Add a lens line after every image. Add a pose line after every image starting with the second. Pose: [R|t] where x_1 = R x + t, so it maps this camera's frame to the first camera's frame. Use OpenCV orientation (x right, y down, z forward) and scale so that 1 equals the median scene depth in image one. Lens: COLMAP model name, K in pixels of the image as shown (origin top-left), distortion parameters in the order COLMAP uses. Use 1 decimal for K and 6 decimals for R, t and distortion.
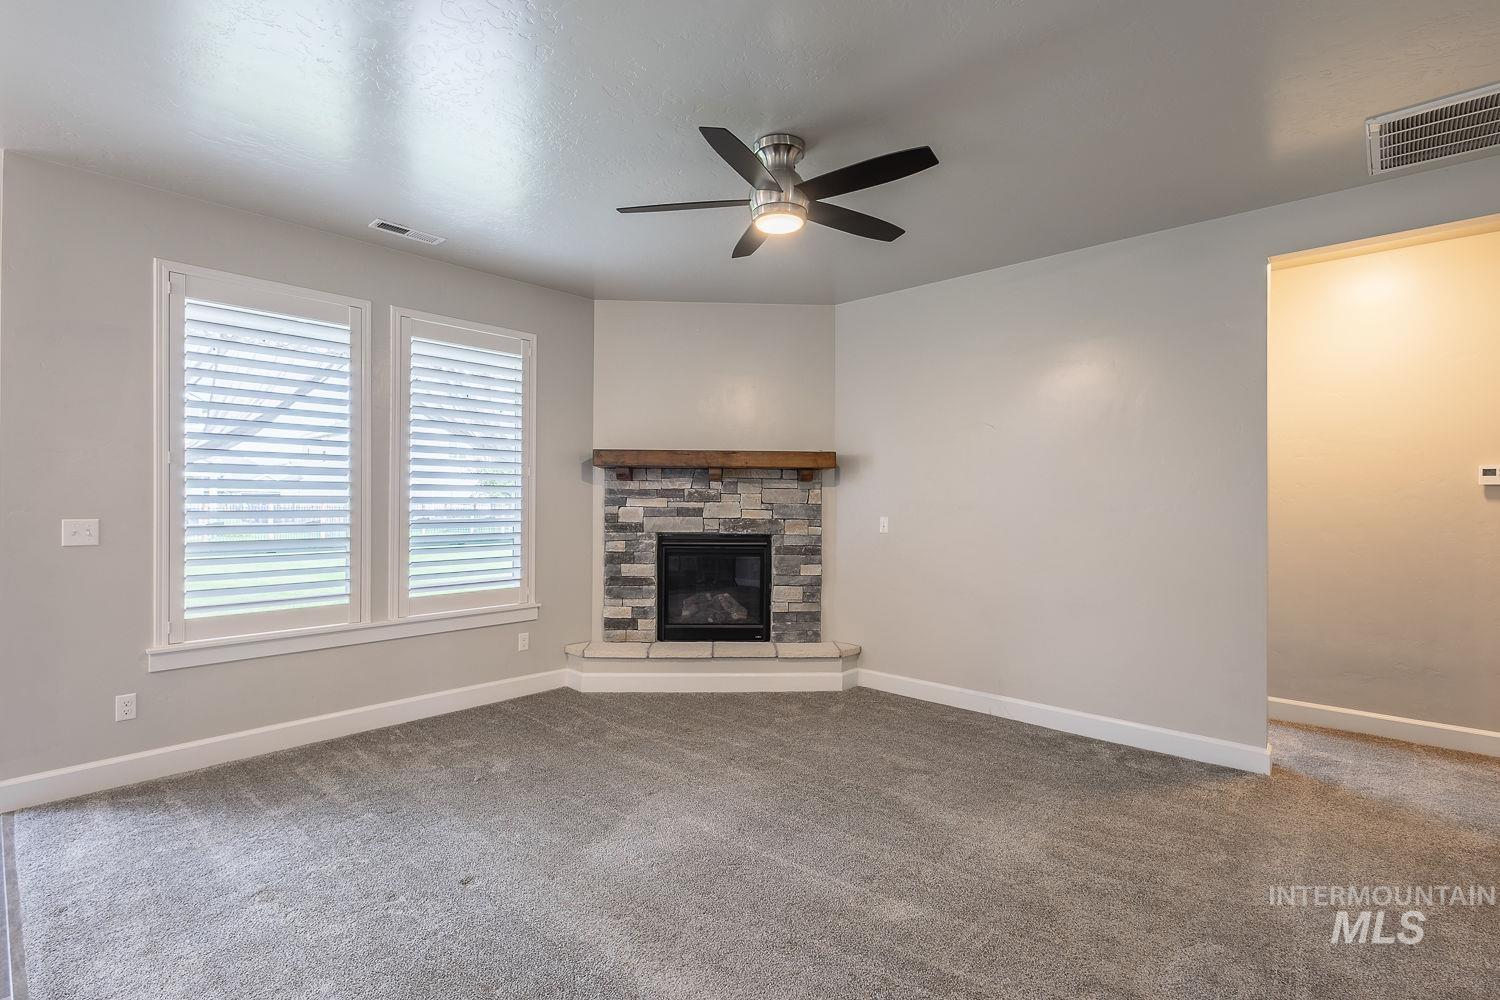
lens RADIAL K [[699.0, 0, 745.0], [0, 699.0, 503.7], [0, 0, 1]] dist [0.010207, -0.001261]
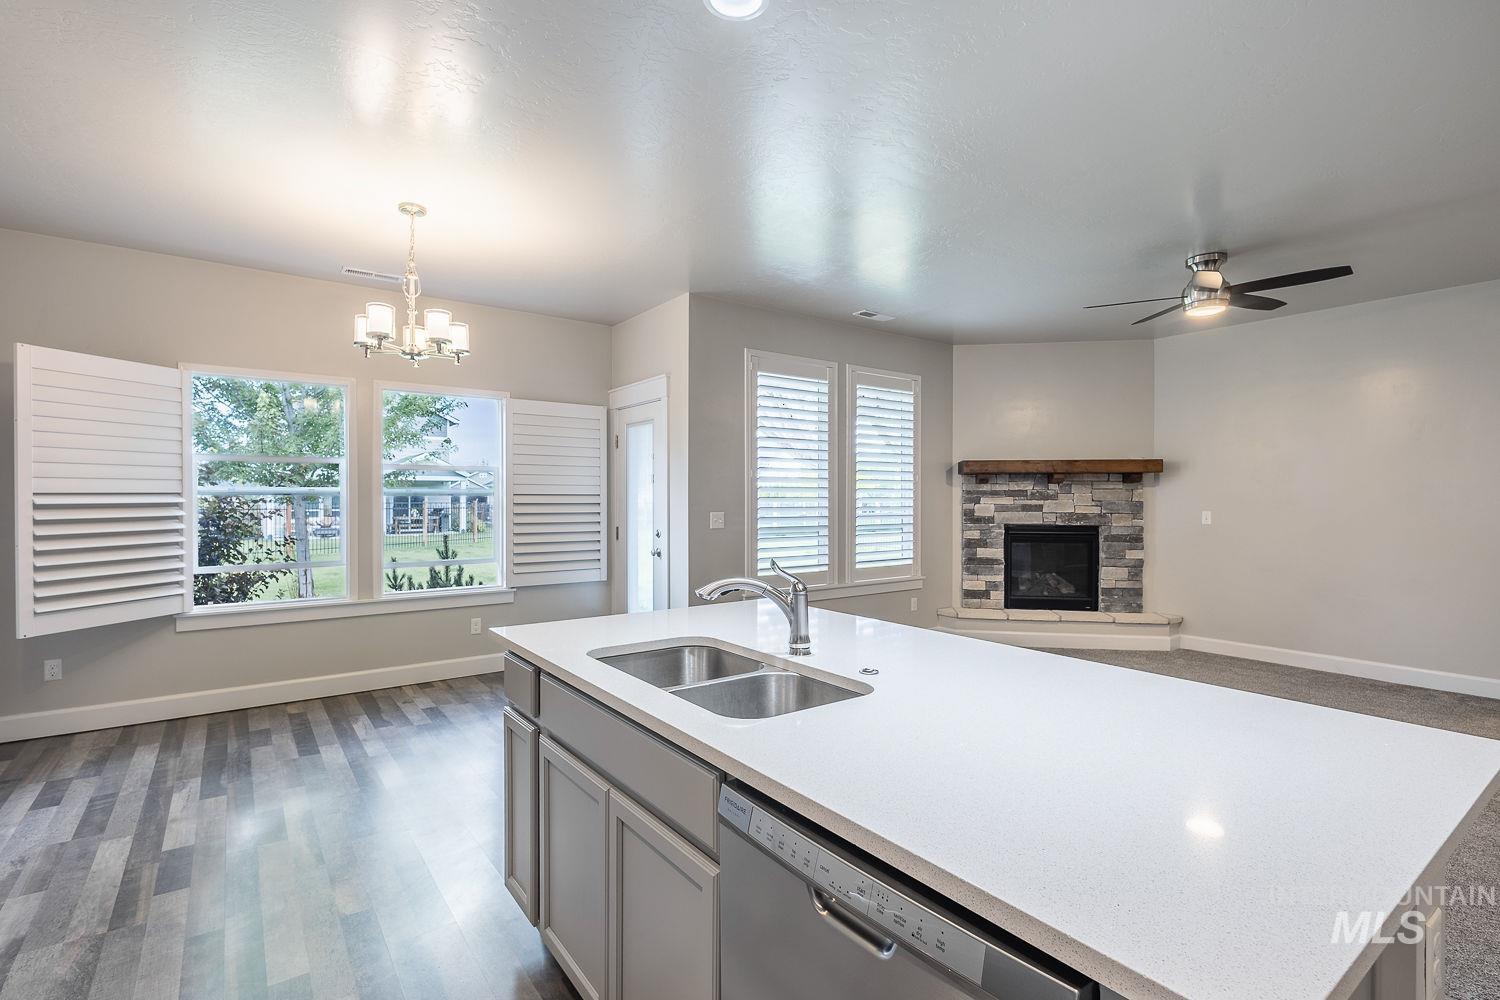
lens RADIAL K [[699.0, 0, 753.5], [0, 699.0, 499.8], [0, 0, 1]] dist [0.010207, -0.001261]
pose [[0.982465, -0.004656, -0.186388, -0.341580], [0.004100, 0.999986, -0.003369, -0.000868], [0.186401, 0.002546, 0.982471, -0.352808]]
